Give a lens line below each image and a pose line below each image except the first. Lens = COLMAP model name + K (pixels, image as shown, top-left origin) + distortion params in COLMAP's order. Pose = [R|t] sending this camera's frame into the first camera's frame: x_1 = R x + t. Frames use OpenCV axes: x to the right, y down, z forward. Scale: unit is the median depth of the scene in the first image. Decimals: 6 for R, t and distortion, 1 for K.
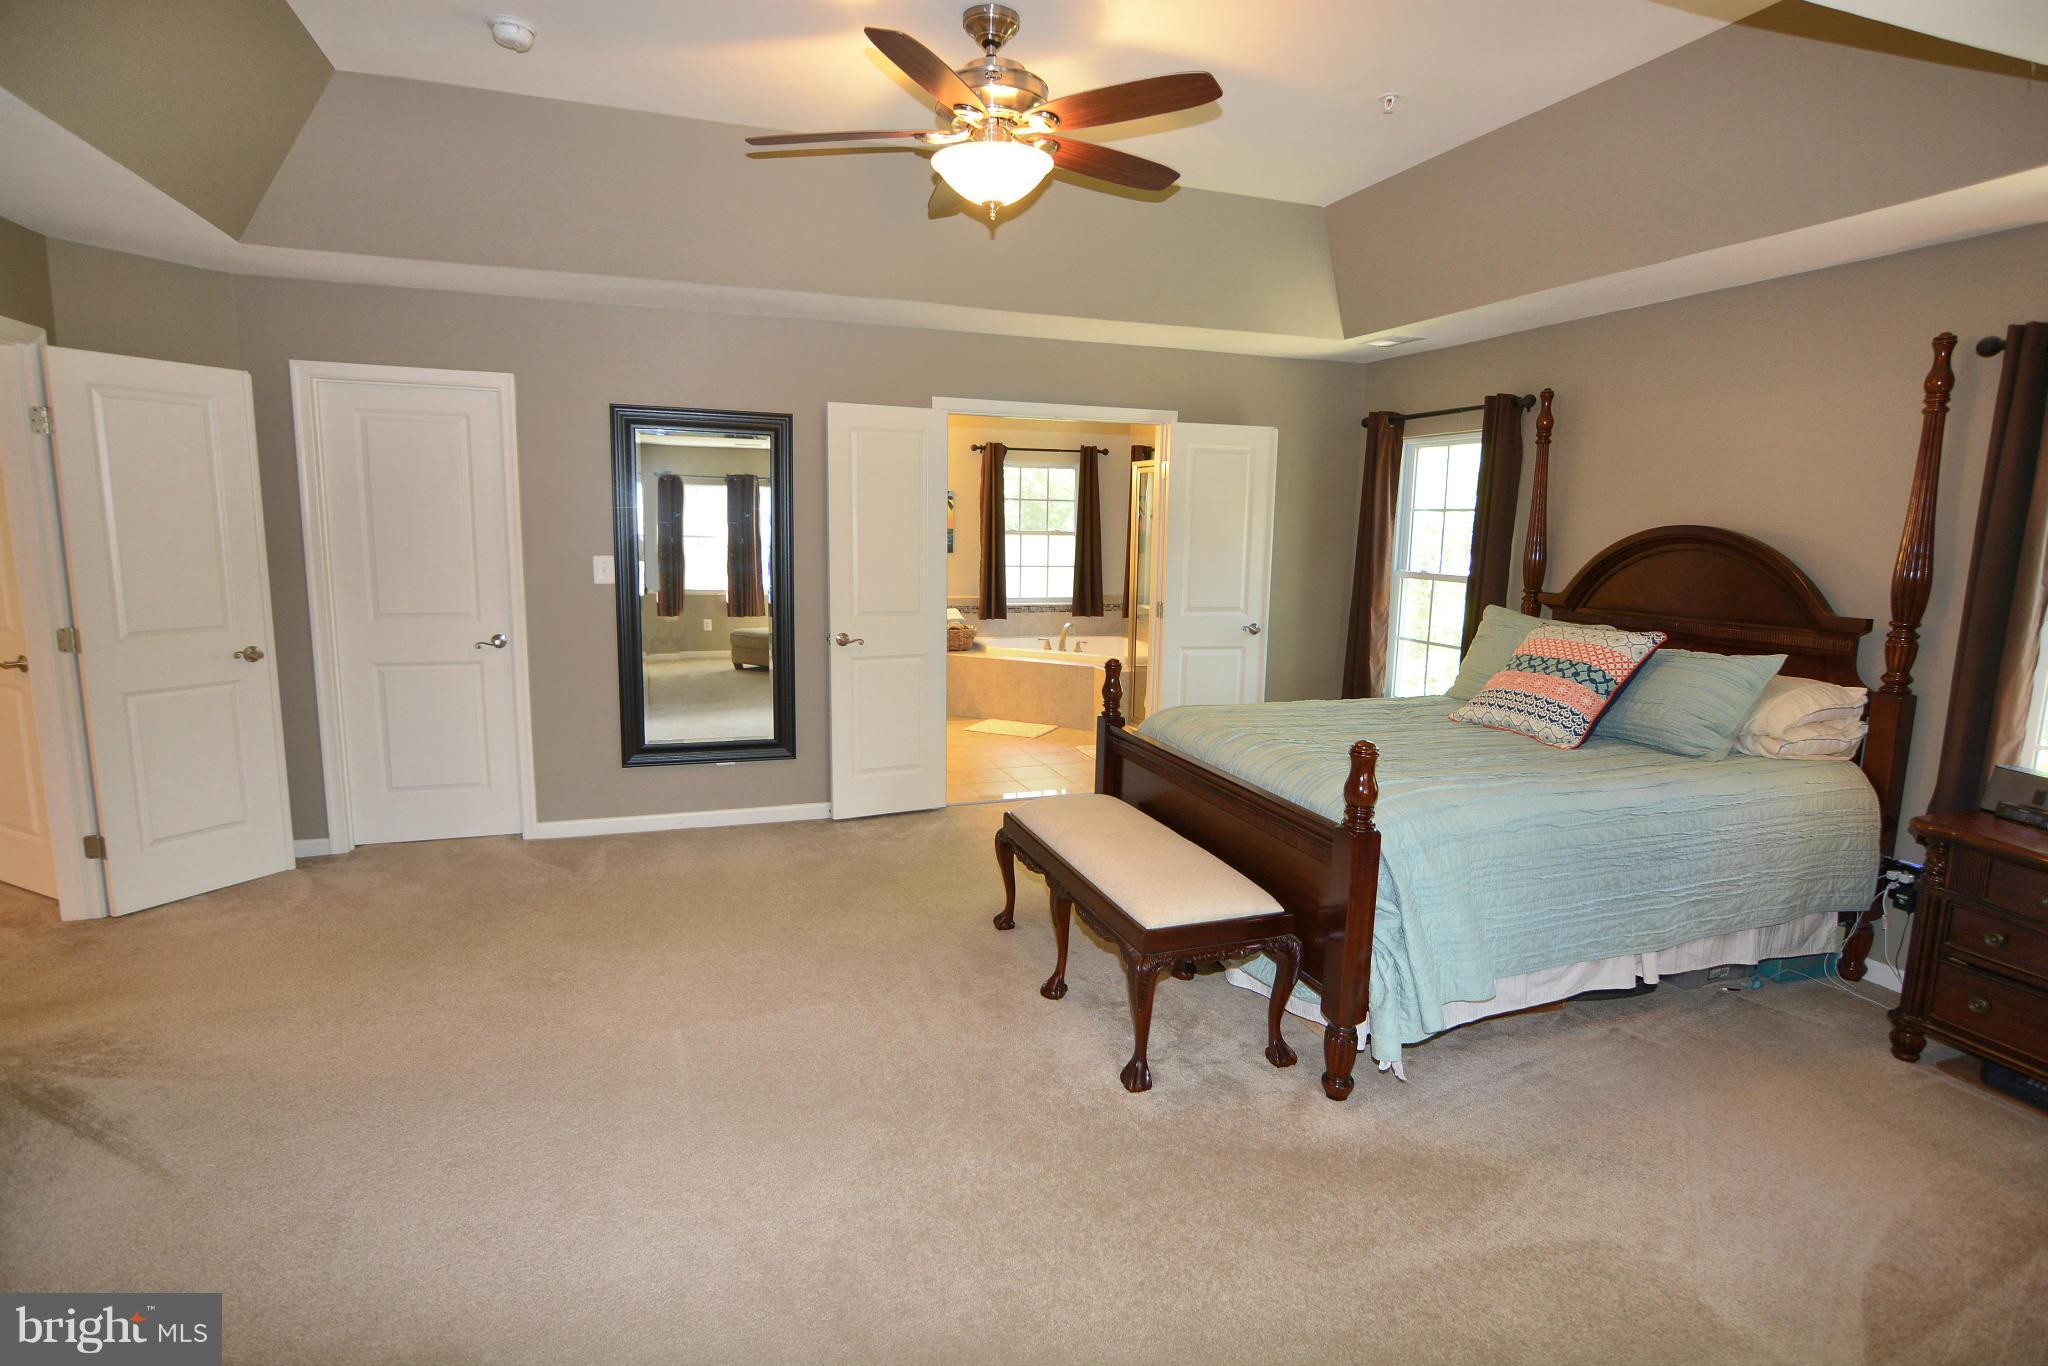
lens RADIAL K [[1005.1, 0, 1022.6], [0, 1005.1, 690.5], [0, 0, 1]] dist [-0.029298, -0.000626]
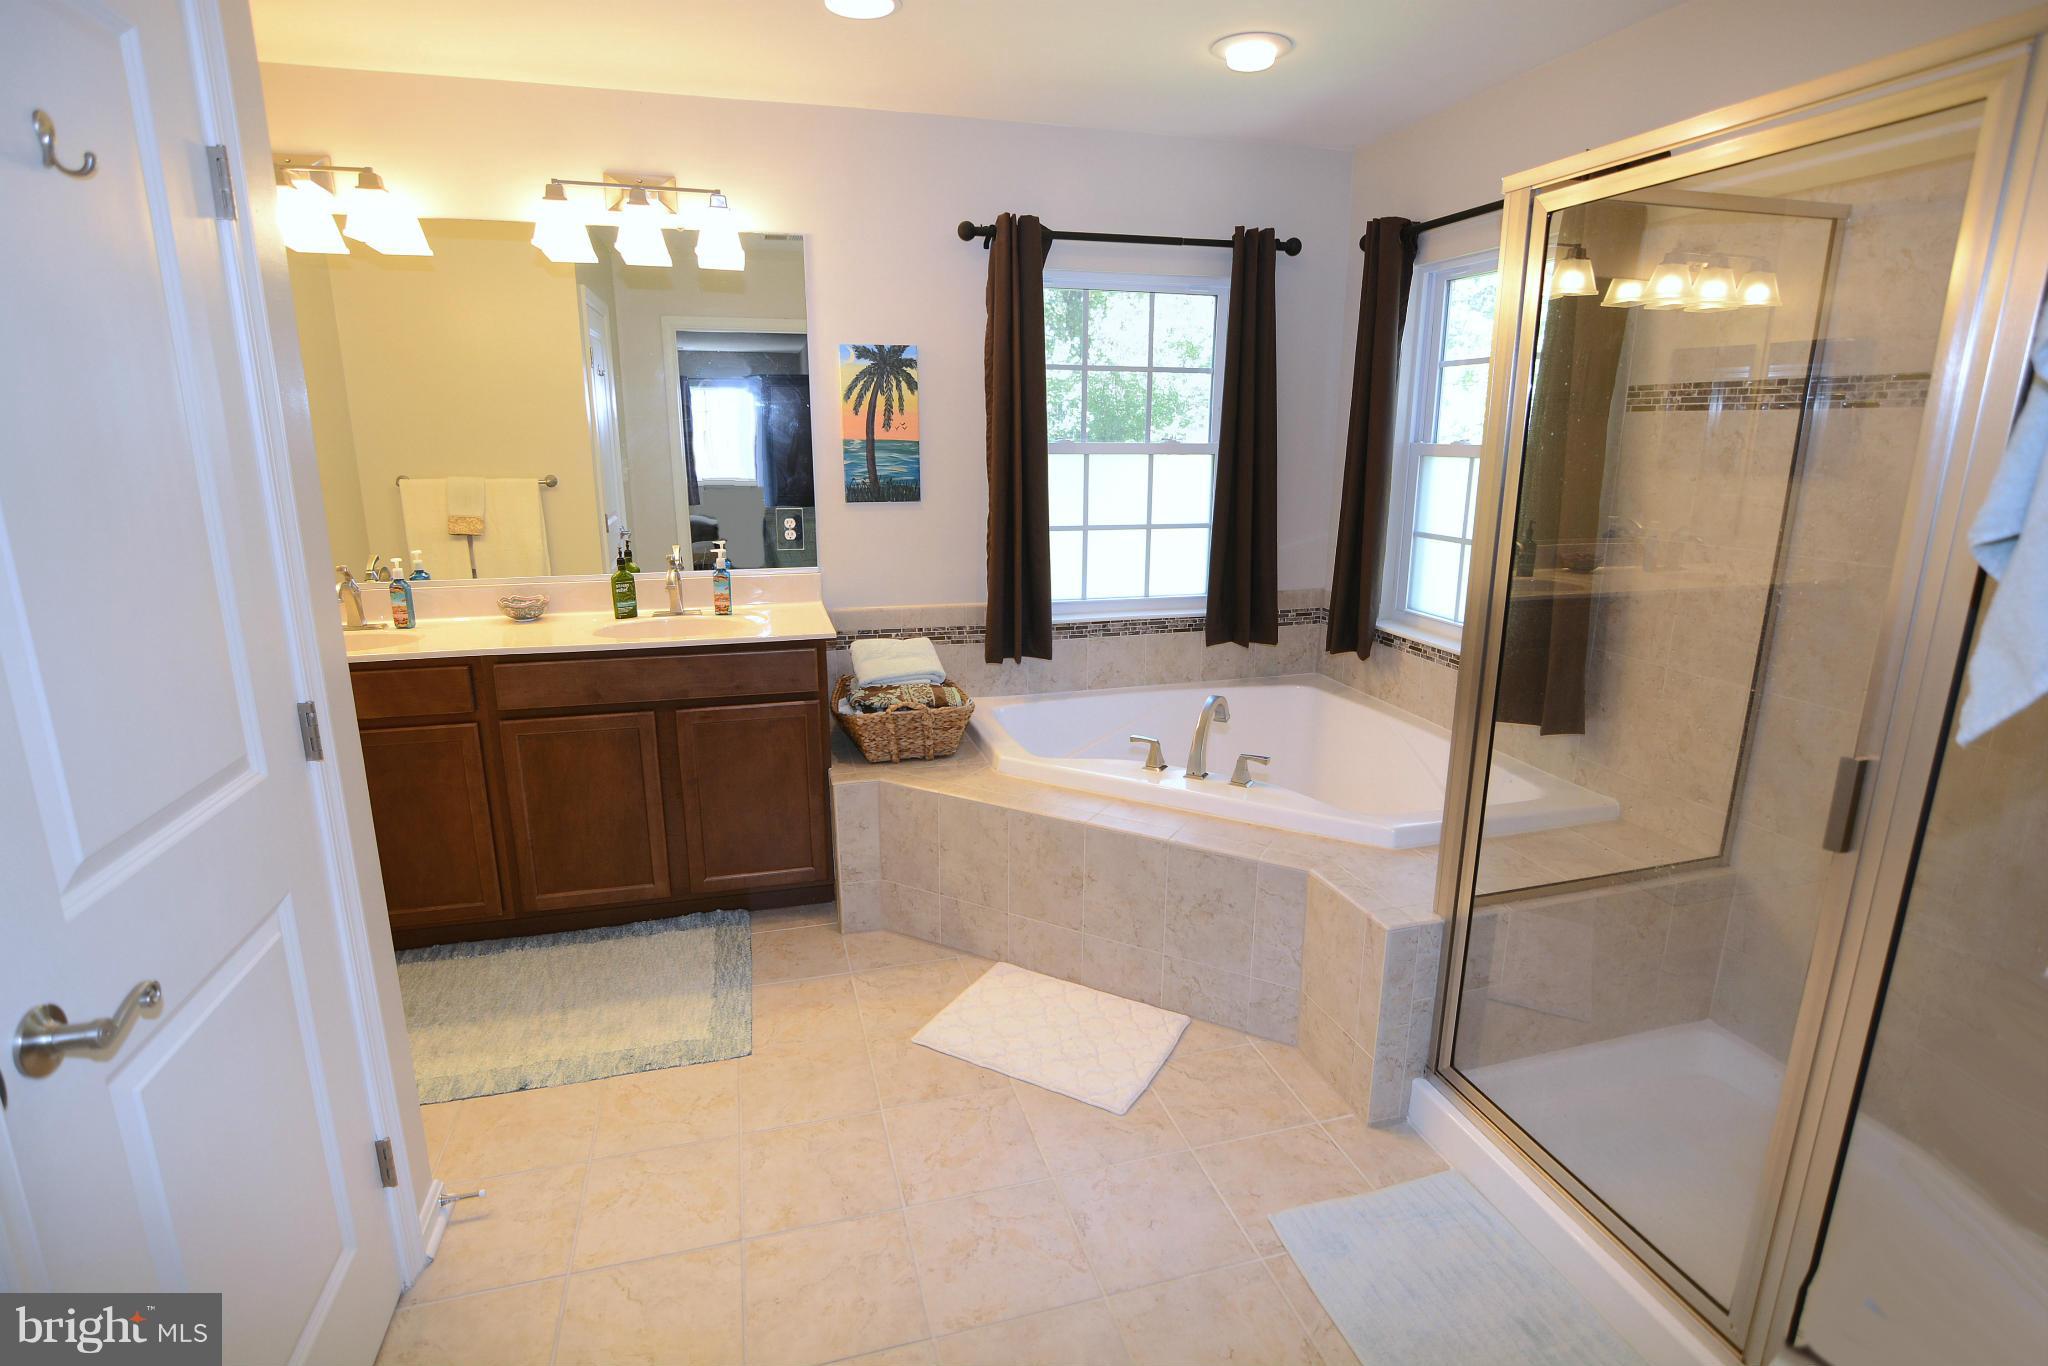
lens RADIAL K [[1005.1, 0, 1021.5], [0, 1005.1, 676.8], [0, 0, 1]] dist [-0.029298, -0.000626]
pose [[0.997559, 0.004803, -0.069665, 0.000813], [0.001154, 0.996362, 0.085217, -0.098403], [0.069821, -0.085089, 0.993924, 0.576374]]
